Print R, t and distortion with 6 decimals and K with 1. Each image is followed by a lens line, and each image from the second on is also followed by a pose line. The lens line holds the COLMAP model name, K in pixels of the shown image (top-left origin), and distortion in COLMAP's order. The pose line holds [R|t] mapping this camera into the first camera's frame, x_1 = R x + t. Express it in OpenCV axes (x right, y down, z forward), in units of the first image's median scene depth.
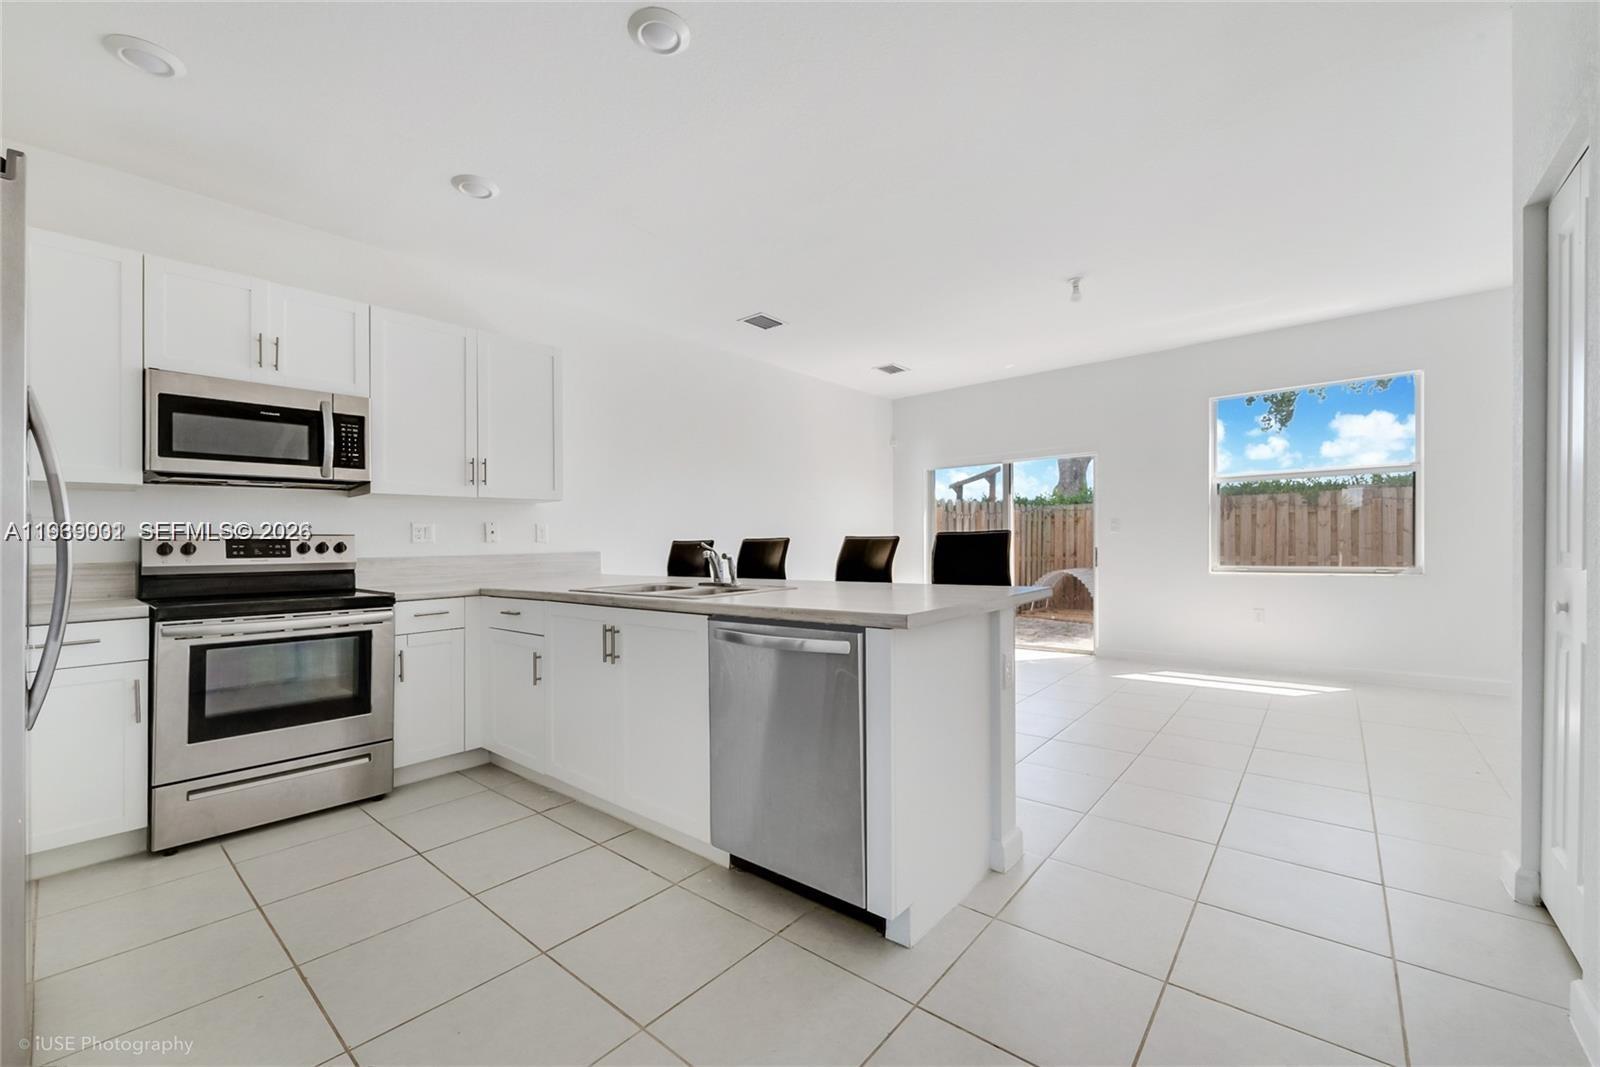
lens RADIAL K [[634.0, 0, 800.4], [0, 634.0, 542.5], [0, 0, 1]] dist [-0.009242, 0.000012]
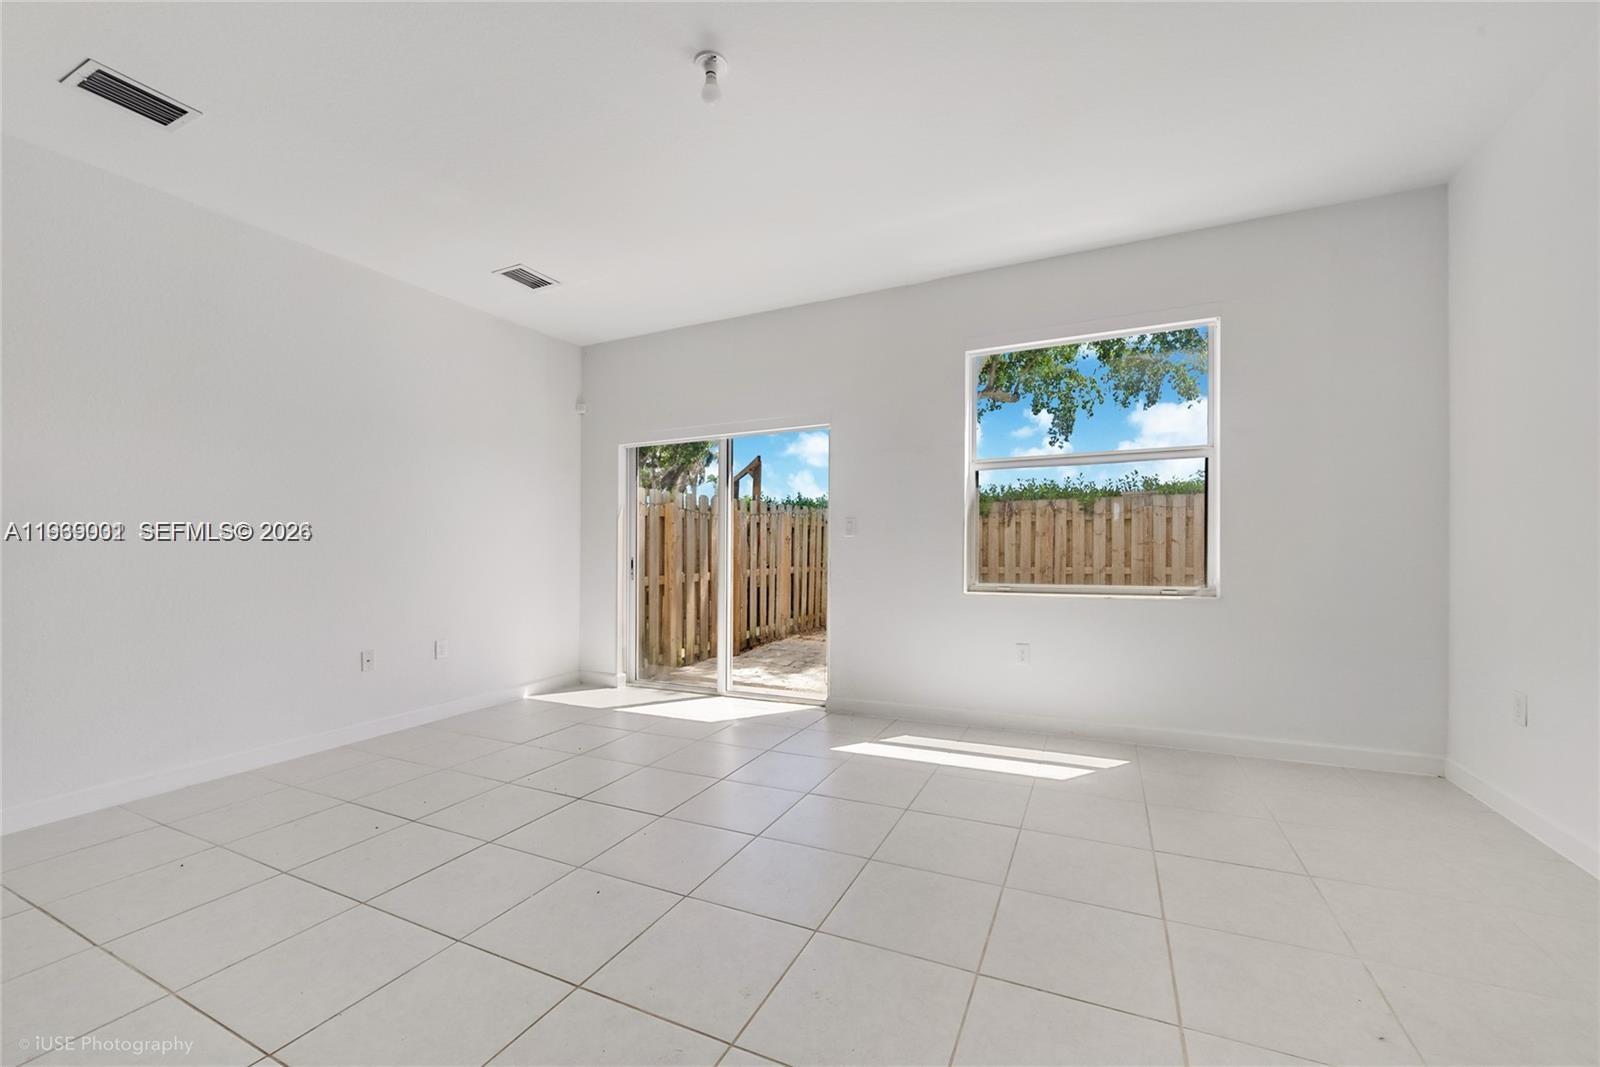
lens RADIAL K [[634.0, 0, 799.5], [0, 634.0, 544.6], [0, 0, 1]] dist [-0.009242, 0.000012]
pose [[0.967956, 0.010949, 0.250879, 0.250506], [-0.008816, 0.999915, -0.009623, 0.000765], [-0.250963, 0.007103, 0.967971, 0.307656]]
